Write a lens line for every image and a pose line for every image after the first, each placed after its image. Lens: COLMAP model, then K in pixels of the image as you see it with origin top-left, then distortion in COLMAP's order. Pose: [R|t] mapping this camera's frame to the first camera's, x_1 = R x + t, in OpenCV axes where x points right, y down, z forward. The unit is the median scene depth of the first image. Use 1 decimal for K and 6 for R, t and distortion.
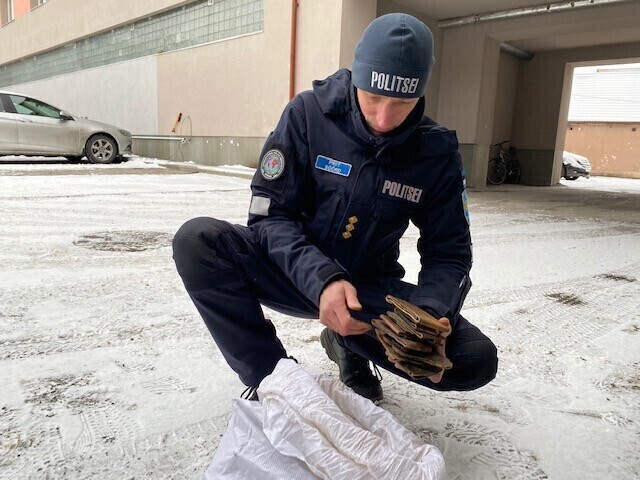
lens RADIAL K [[480.8, 0, 320.5], [0, 480.8, 240.0], [0, 0, 1]] dist [0.016707, 0.001560]
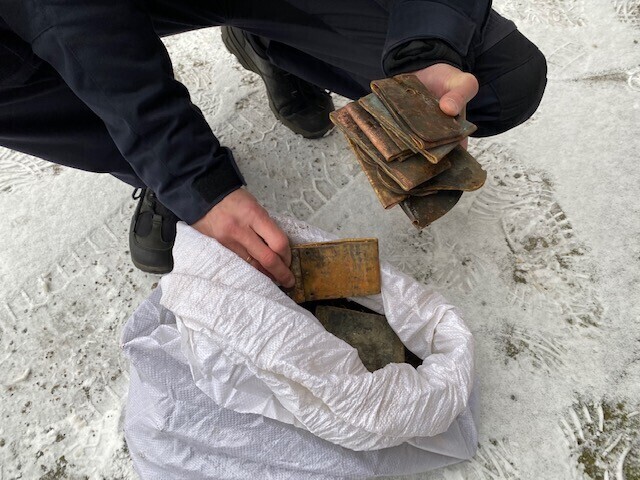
lens RADIAL K [[540.3, 0, 318.8], [0, 540.3, 240.5], [0, 0, 1]] dist [0.017016, -0.011272]
pose [[0.970559, -0.234061, 0.056831, 0.025577], [0.119430, 0.672557, 0.730345, -0.156899], [-0.209167, -0.702056, 0.680711, 0.446344]]
